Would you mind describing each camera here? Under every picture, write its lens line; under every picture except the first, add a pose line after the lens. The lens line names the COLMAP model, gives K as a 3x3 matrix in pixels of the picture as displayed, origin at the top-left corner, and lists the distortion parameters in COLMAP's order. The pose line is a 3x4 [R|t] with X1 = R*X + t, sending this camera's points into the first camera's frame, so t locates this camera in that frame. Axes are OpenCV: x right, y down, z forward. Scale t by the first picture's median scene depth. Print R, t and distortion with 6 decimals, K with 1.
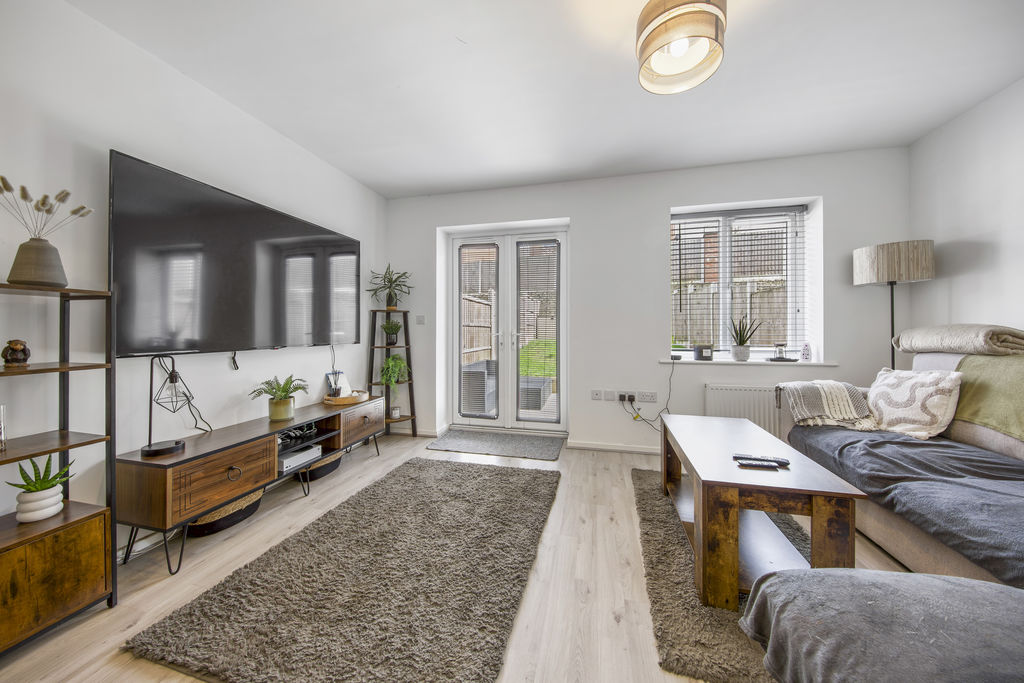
lens RADIAL K [[340.8, 0, 517.8], [0, 340.8, 332.3], [0, 0, 1]] dist [0.002846, -0.000236]
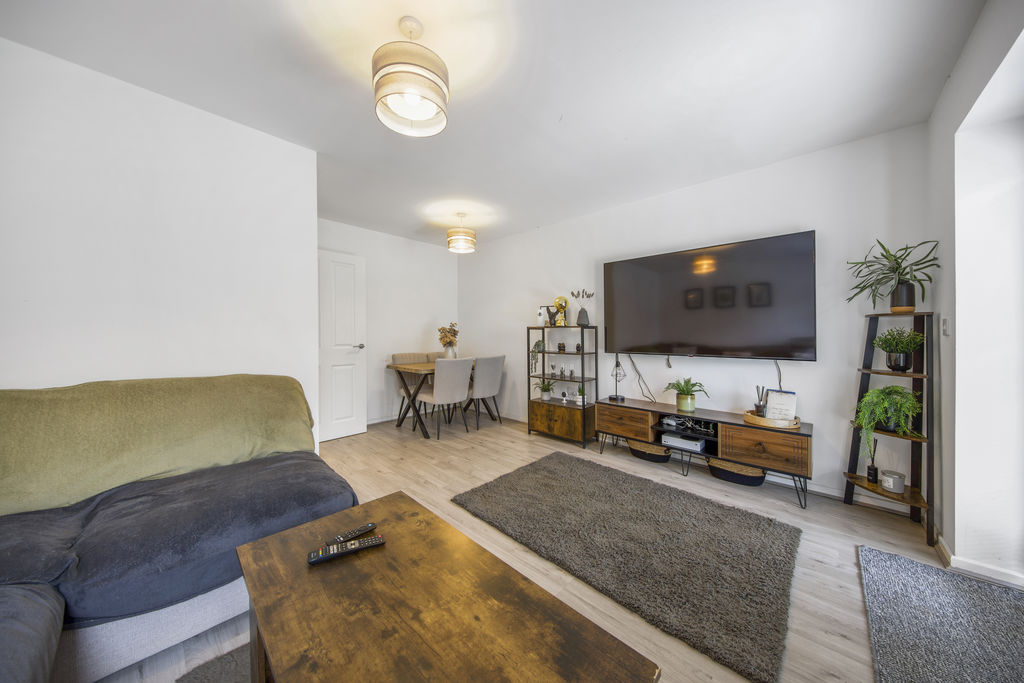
lens RADIAL K [[330.9, 0, 513.5], [0, 330.9, 333.3], [0, 0, 1]] dist [0.000799, -0.000022]
pose [[-0.504381, 0.004067, -0.863472, 0.590380], [-0.003895, 0.999968, 0.006985, -0.035378], [0.863472, 0.006886, -0.504349, 0.859691]]
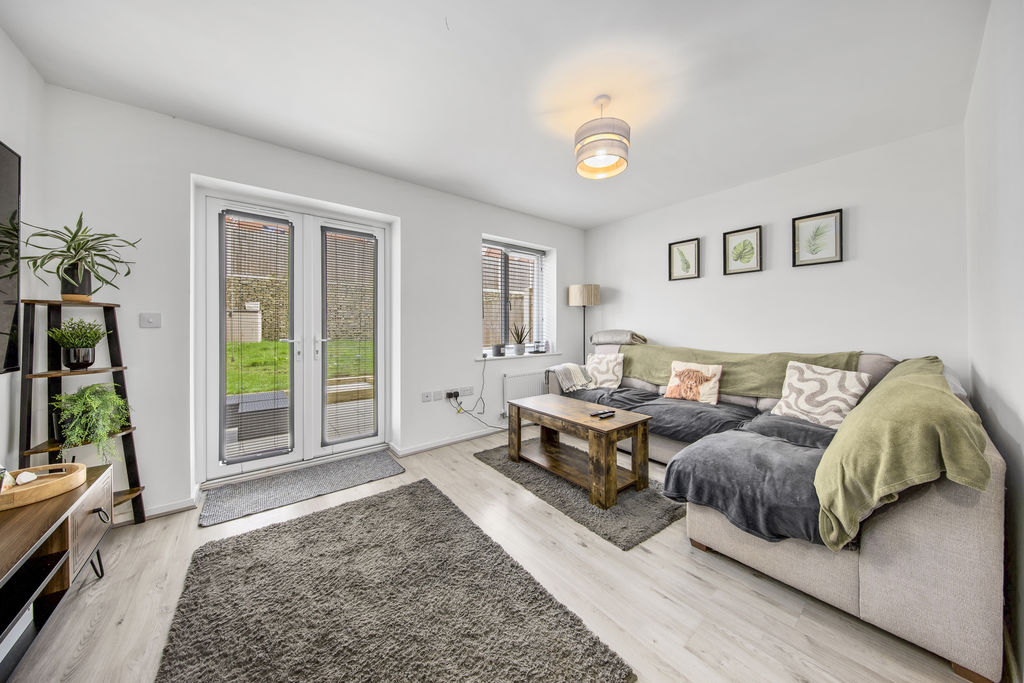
lens RADIAL K [[335.9, 0, 521.6], [0, 335.9, 327.9], [0, 0, 1]] dist [0.001143, -0.000121]
pose [[0.602701, -0.001848, 0.797965, -0.449731], [0.004955, 0.999987, -0.001426, -0.024651], [-0.797952, 0.004814, 0.602702, 0.172485]]
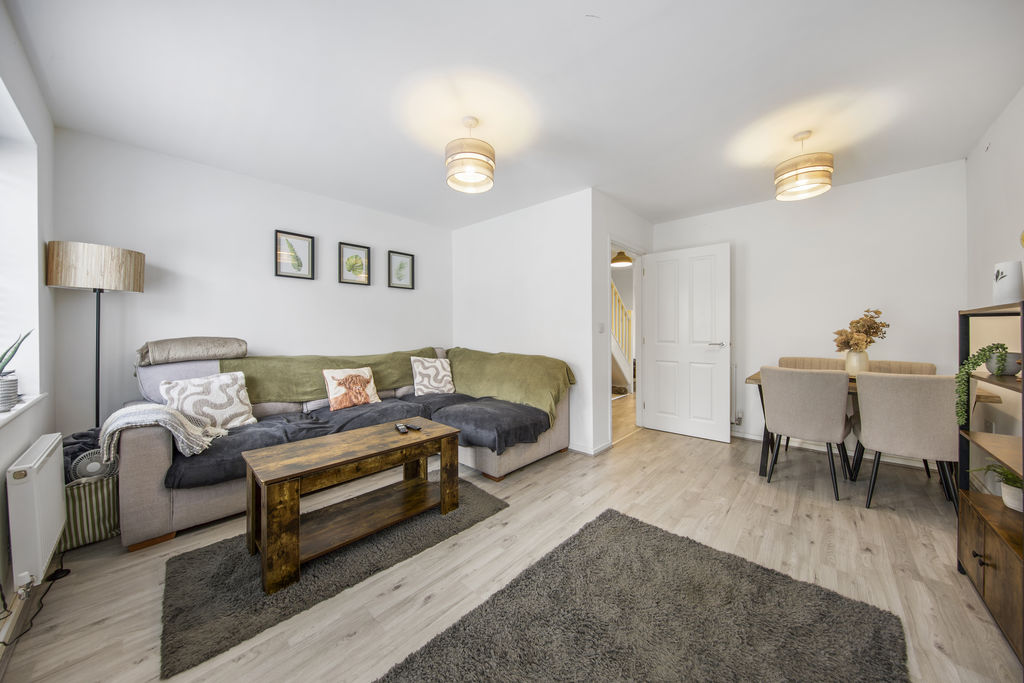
lens RADIAL K [[340.8, 0, 517.8], [0, 340.8, 332.3], [0, 0, 1]] dist [0.002846, -0.000236]
pose [[-0.878112, 0.004750, 0.478431, -0.243767], [0.008450, 0.999949, 0.005583, -0.027935], [-0.478380, 0.008945, -0.878108, 1.098488]]
